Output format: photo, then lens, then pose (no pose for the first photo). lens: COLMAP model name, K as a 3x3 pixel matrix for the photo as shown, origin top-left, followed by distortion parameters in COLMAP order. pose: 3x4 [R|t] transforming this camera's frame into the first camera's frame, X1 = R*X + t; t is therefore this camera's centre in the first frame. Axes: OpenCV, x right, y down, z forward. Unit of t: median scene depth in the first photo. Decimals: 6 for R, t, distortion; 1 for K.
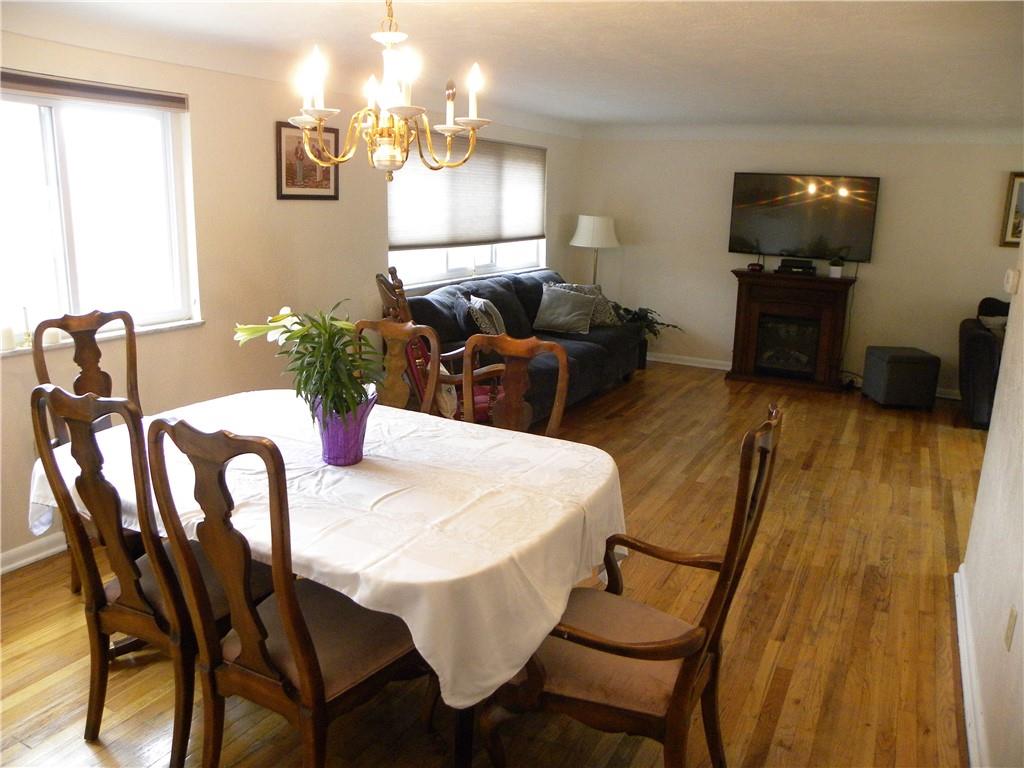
lens RADIAL K [[781.7, 0, 506.5], [0, 781.7, 384.3], [0, 0, 1]] dist [-0.142857, 0.079771]
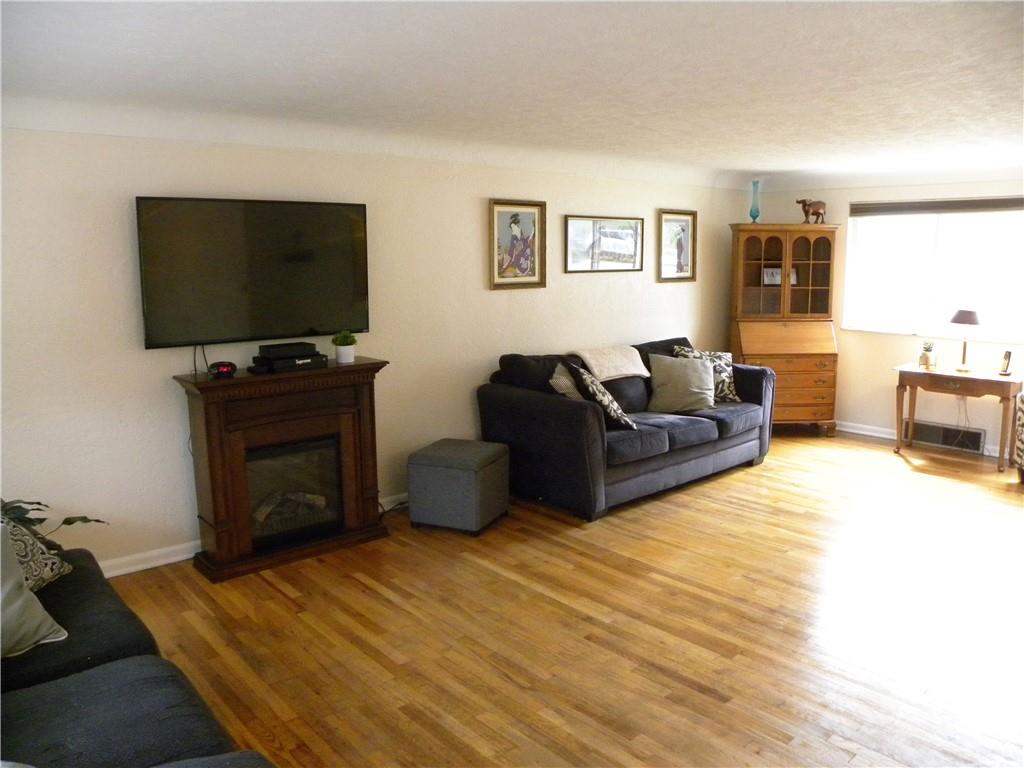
lens RADIAL K [[781.7, 0, 521.5], [0, 781.7, 383.2], [0, 0, 1]] dist [-0.142857, 0.079771]
pose [[0.343618, -0.178300, 0.922028, -0.153988], [0.229016, 0.968079, 0.101856, -0.216408], [-0.910757, 0.176160, 0.373483, 0.875169]]
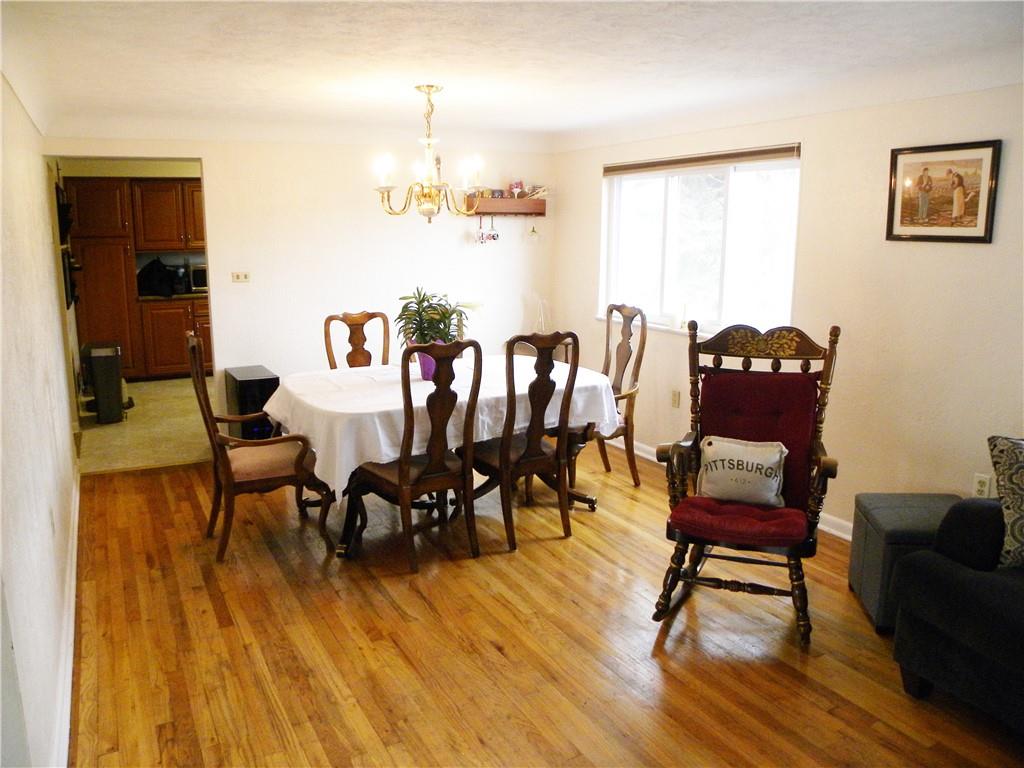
lens RADIAL K [[781.7, 0, 509.9], [0, 781.7, 382.4], [0, 0, 1]] dist [-0.142857, 0.079771]
pose [[-0.555028, 0.132267, -0.821249, 0.580973], [-0.206225, 0.934577, 0.289893, -0.224557], [0.805863, 0.330260, -0.491439, 1.011033]]
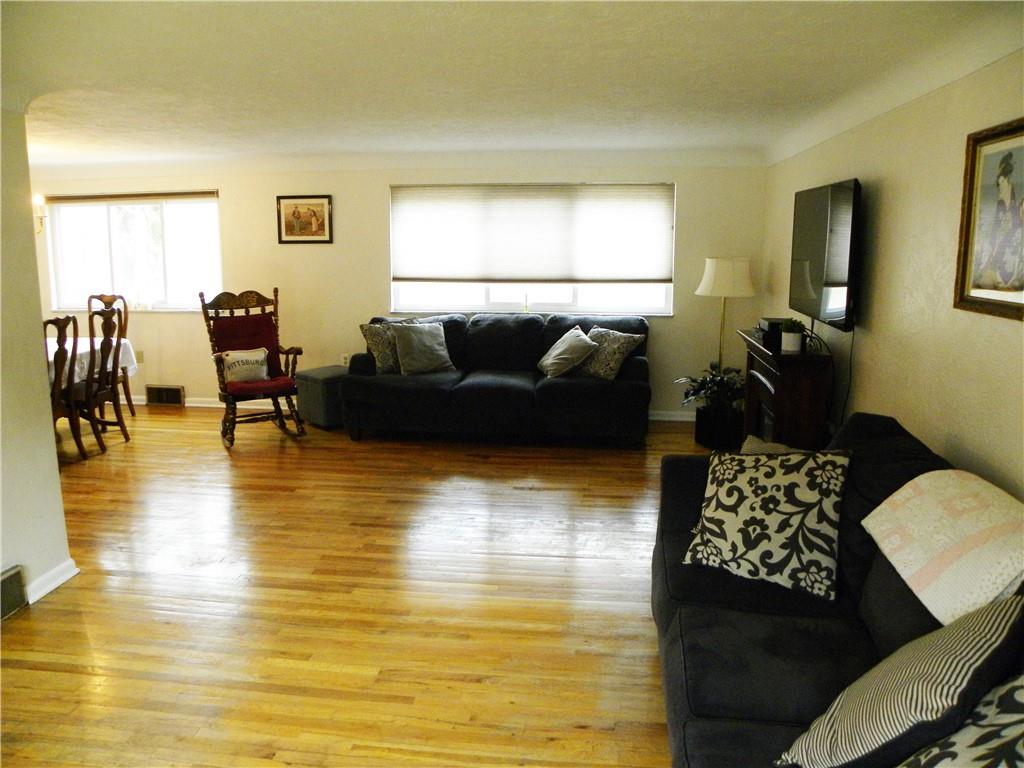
lens RADIAL K [[781.7, 0, 510.3], [0, 781.7, 384.0], [0, 0, 1]] dist [-0.142857, 0.079771]
pose [[0.355611, 0.146904, -0.923017, 1.270781], [-0.207515, 0.975331, 0.075281, -0.158045], [0.911306, 0.164769, 0.377324, 0.790873]]
